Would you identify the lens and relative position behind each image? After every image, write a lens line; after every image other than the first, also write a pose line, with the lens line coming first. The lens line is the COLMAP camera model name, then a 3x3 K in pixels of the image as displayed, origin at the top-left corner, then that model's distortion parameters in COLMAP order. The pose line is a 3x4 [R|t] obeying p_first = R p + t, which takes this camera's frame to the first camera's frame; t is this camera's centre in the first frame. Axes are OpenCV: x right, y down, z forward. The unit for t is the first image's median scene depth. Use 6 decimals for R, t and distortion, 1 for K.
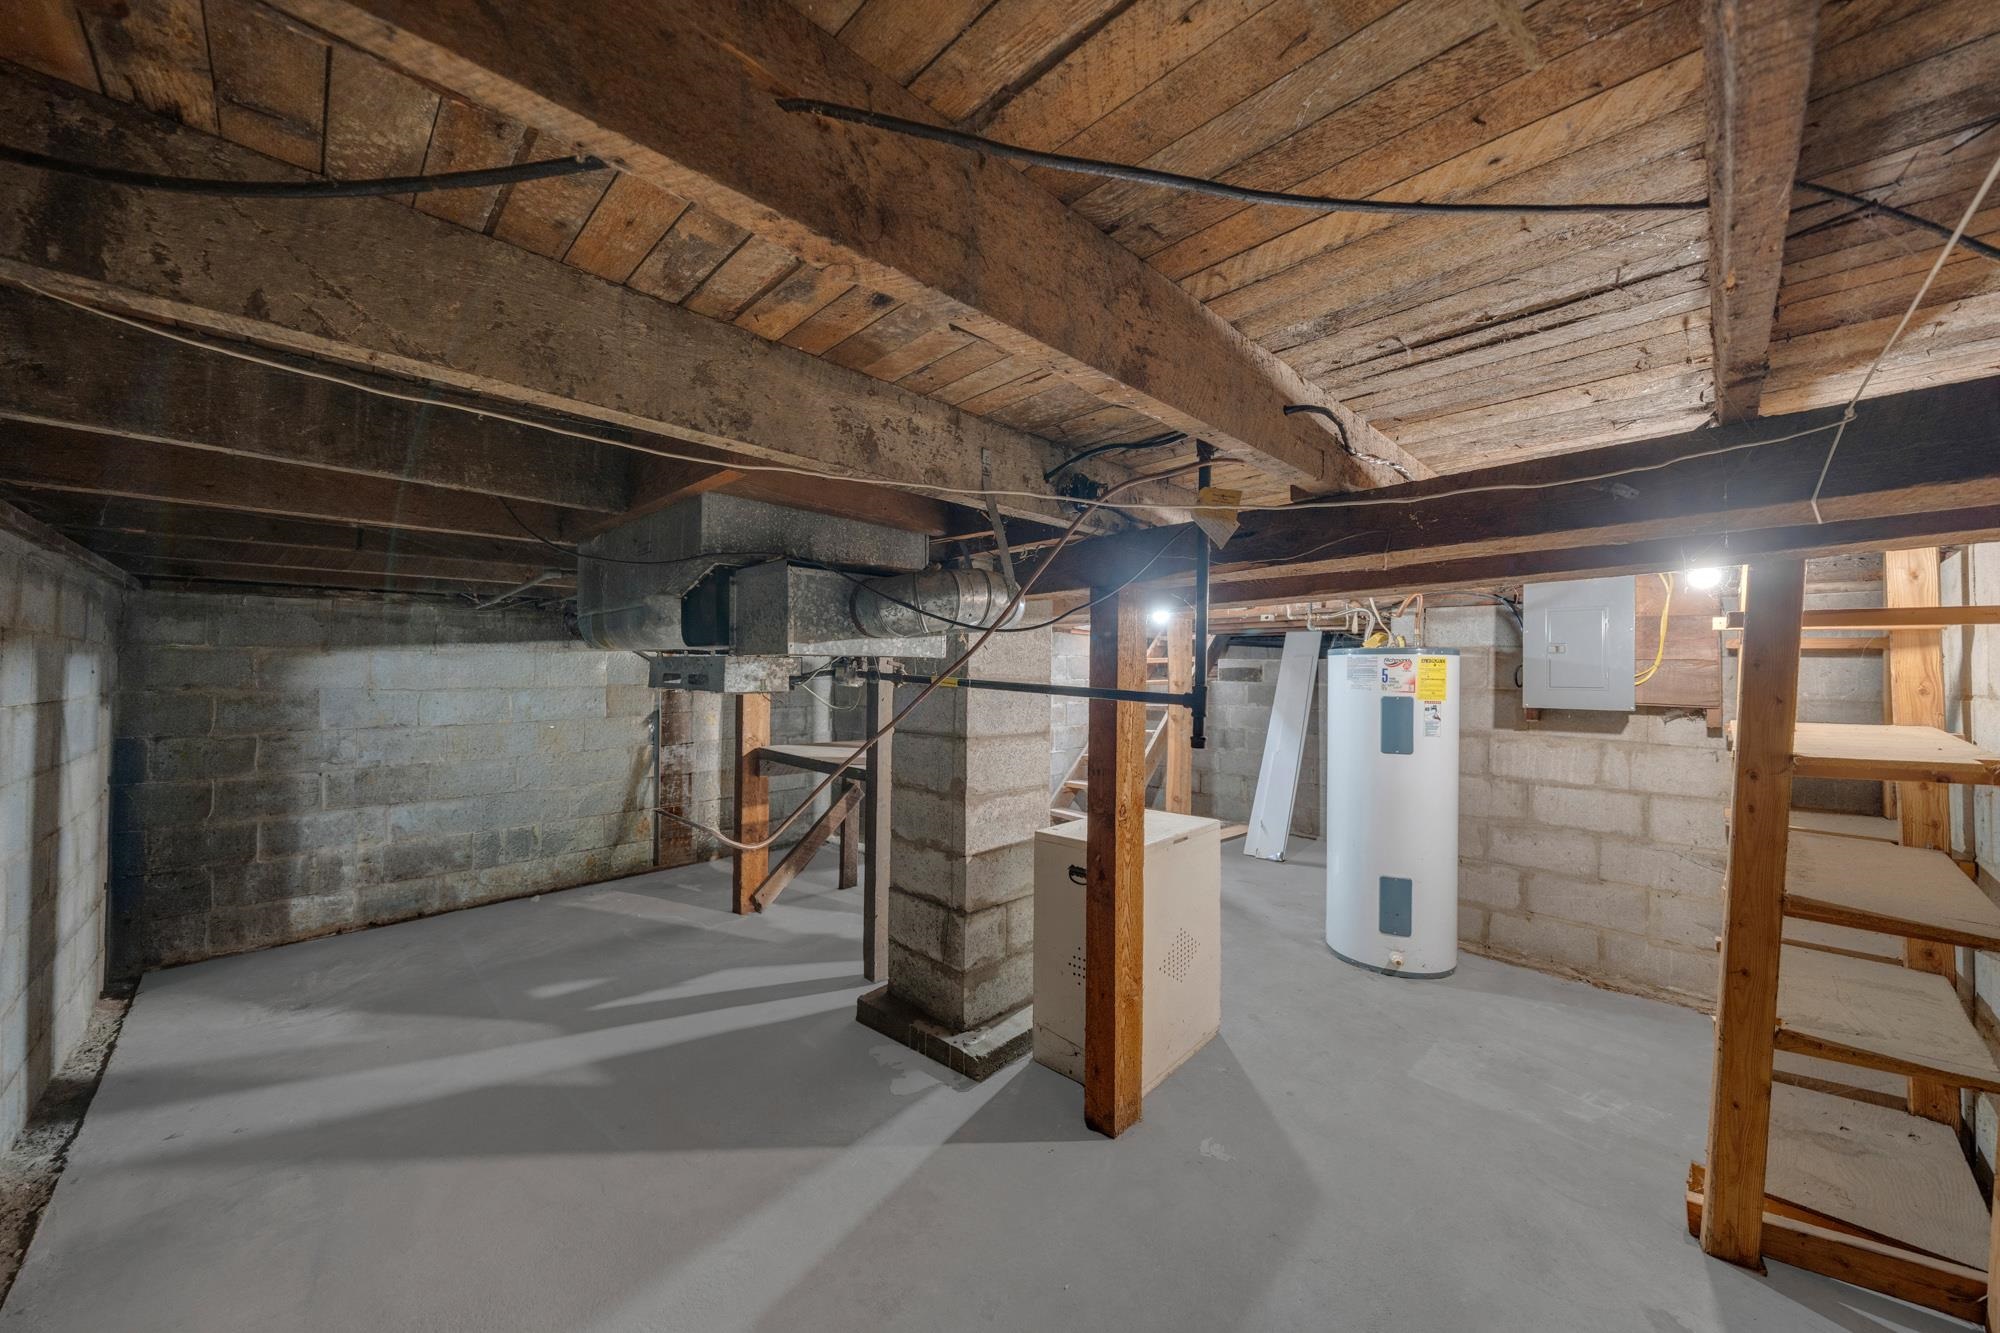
lens RADIAL K [[686.2, 0, 993.4], [0, 686.2, 663.3], [0, 0, 1]] dist [-0.001616, -0.000187]
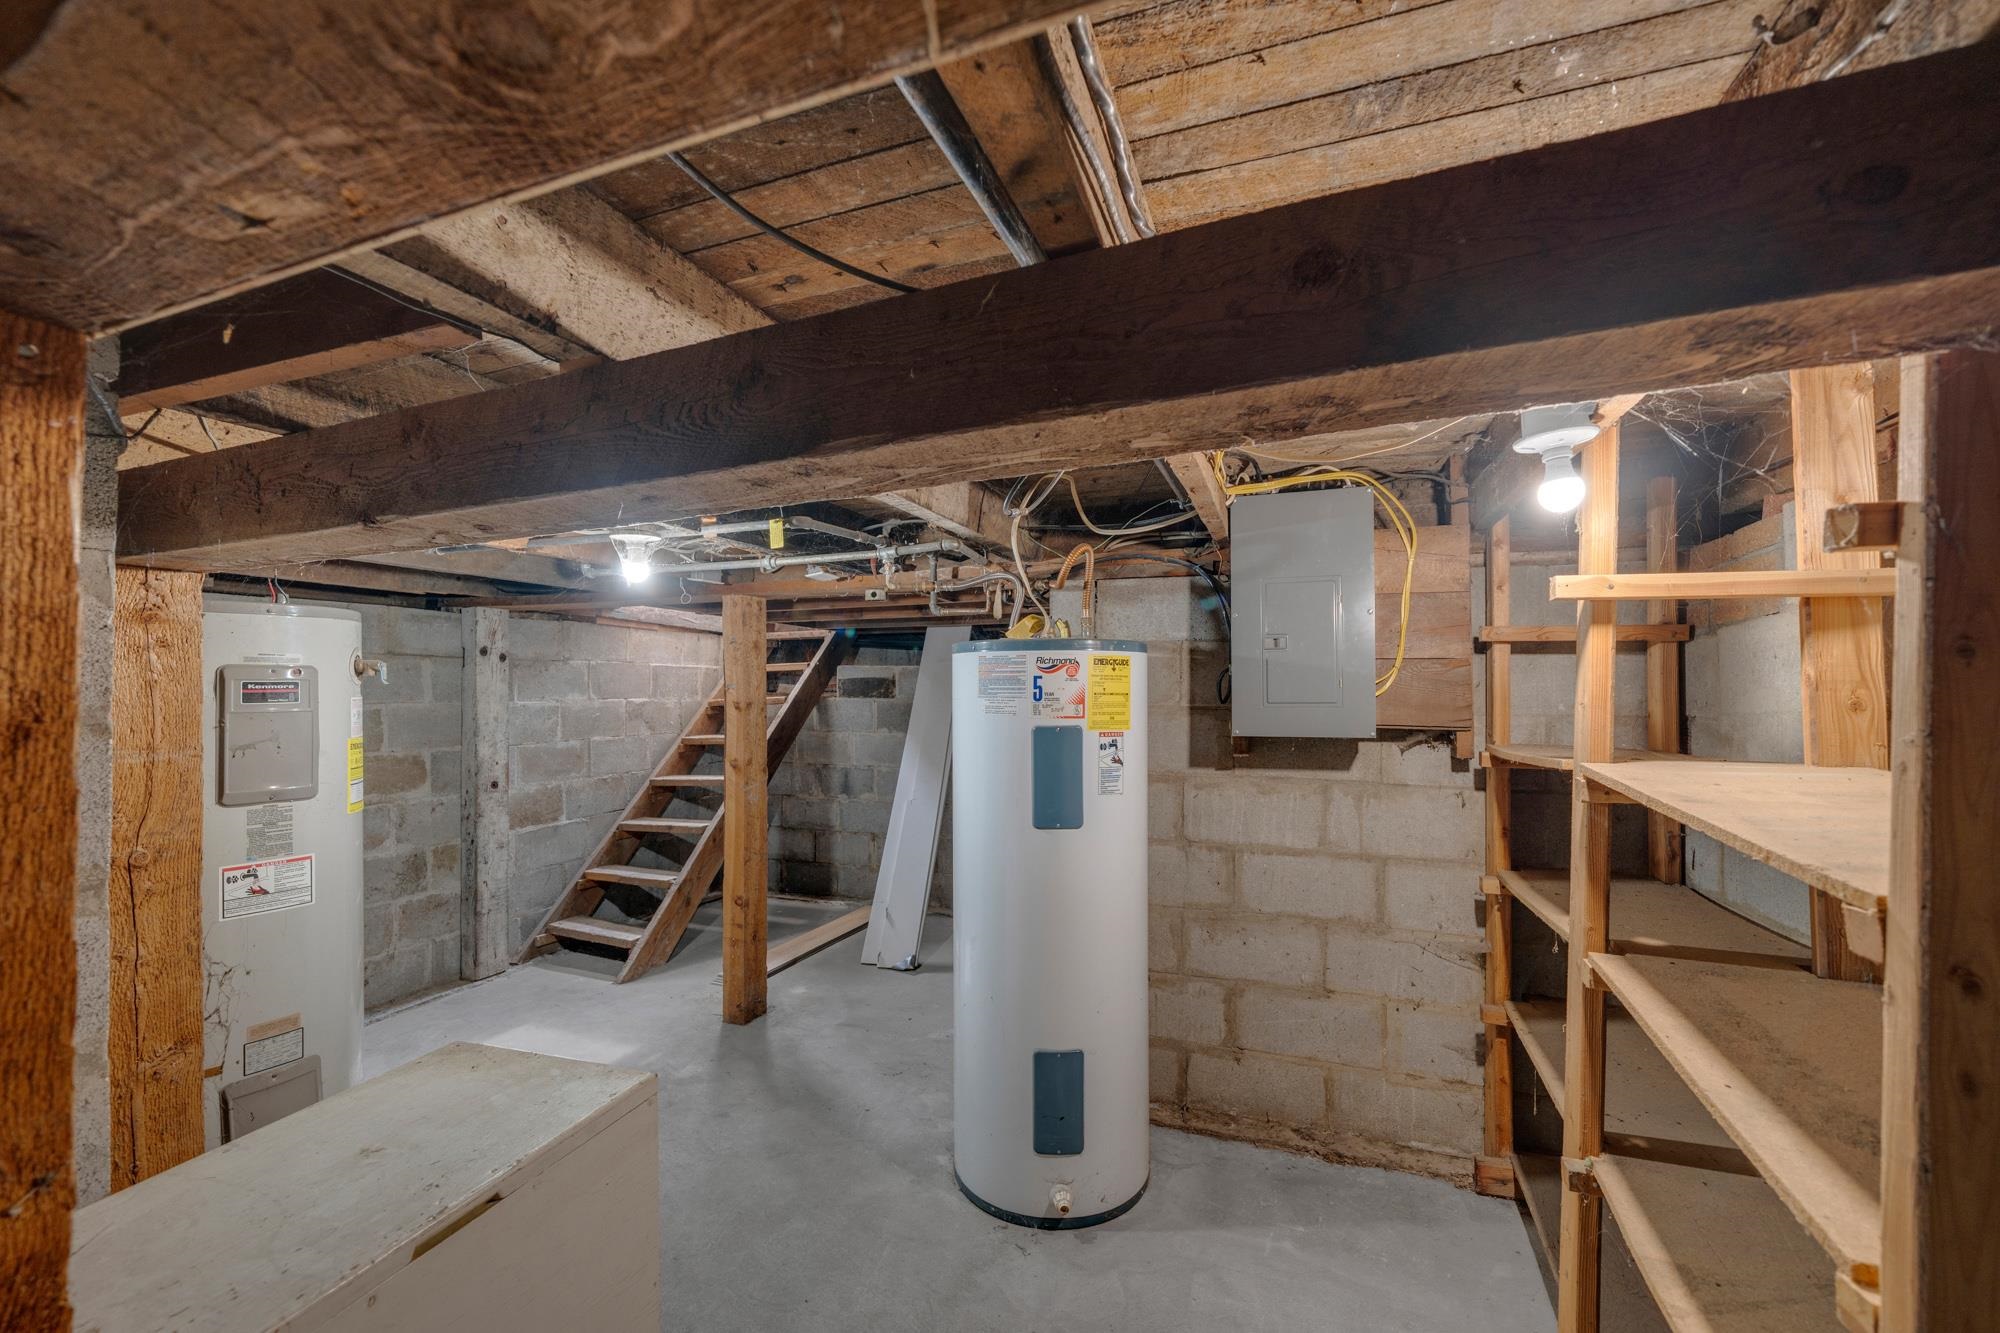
lens RADIAL K [[790.3, 0, 1000.0], [0, 790.3, 666.5], [0, 0, 1]] dist [0.030810, -0.000029]
pose [[0.900593, -0.004148, 0.434643, 0.259582], [0.008527, 0.999931, -0.008125, 0.004732], [-0.434579, 0.011024, 0.900566, 0.426944]]
